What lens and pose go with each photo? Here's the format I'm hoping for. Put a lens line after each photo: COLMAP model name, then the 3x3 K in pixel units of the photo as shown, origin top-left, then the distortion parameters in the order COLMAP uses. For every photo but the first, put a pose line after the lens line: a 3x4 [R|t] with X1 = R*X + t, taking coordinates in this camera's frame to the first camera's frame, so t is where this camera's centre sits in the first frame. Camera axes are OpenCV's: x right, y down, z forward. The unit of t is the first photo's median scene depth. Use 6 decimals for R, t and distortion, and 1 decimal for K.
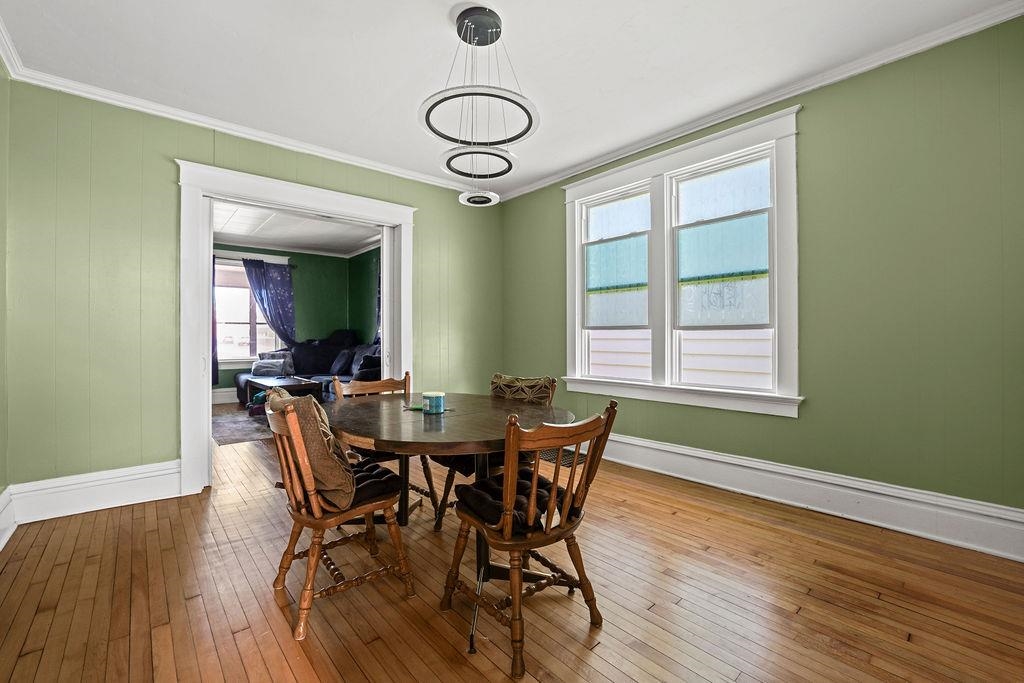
lens RADIAL K [[419.0, 0, 512.6], [0, 419.0, 340.5], [0, 0, 1]] dist [-0.019867, 0.000012]
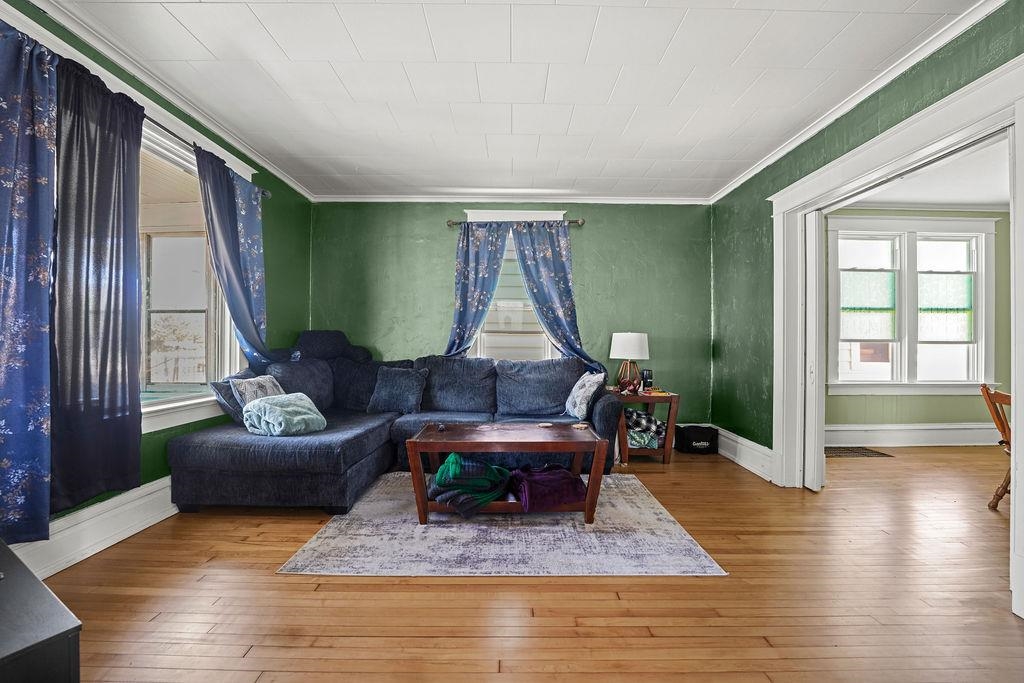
lens RADIAL K [[419.0, 0, 512.6], [0, 419.0, 340.5], [0, 0, 1]] dist [-0.019867, 0.000012]
pose [[0.665309, 0.008583, 0.746518, -0.739415], [-0.004434, 0.999962, -0.007546, -0.009459], [-0.746555, 0.001711, 0.665322, 0.516526]]
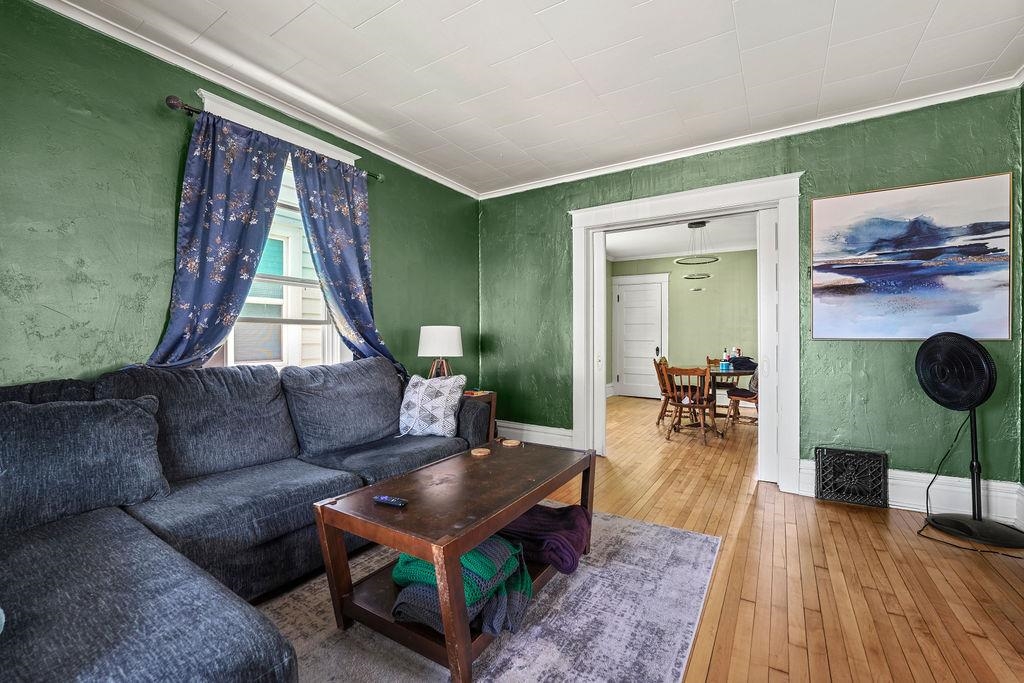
lens RADIAL K [[422.4, 0, 514.1], [0, 422.4, 336.3], [0, 0, 1]] dist [-0.023377, -0.000029]
pose [[-0.268213, 0.004400, 0.963350, -0.704007], [0.001694, 0.999990, -0.004096, -0.010797], [-0.963358, 0.000533, -0.268218, 0.847073]]
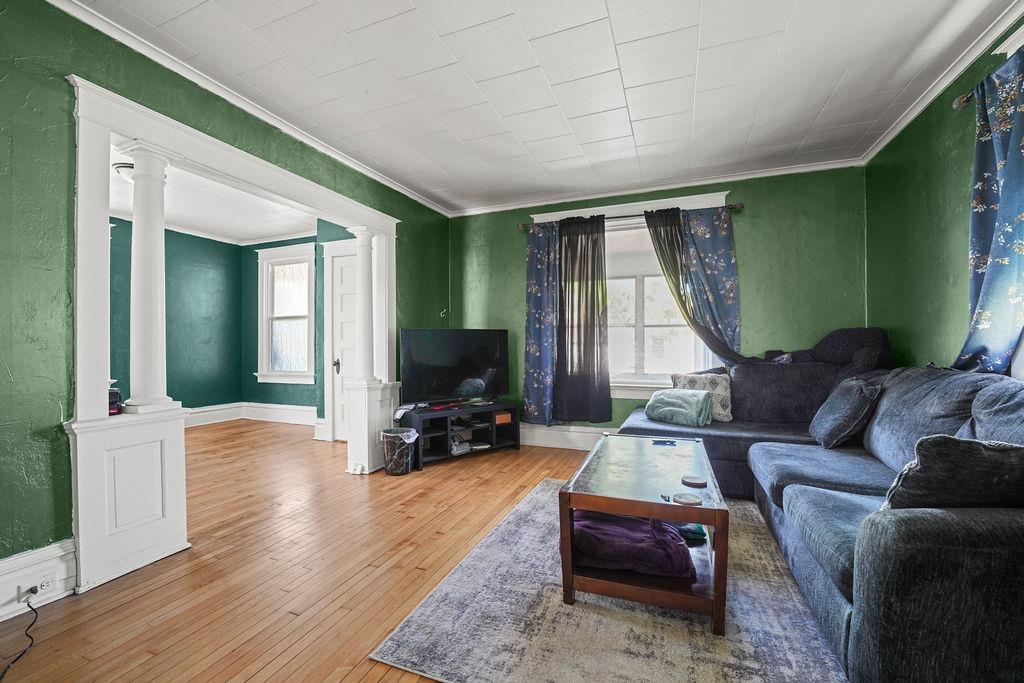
lens RADIAL K [[425.4, 0, 510.7], [0, 425.4, 347.6], [0, 0, 1]] dist [-0.001508, -0.000166]
pose [[0.448392, 0.000621, -0.893837, -0.199702], [-0.001084, 0.999999, 0.000151, -0.006661], [0.893836, 0.000901, 0.448393, 0.563570]]
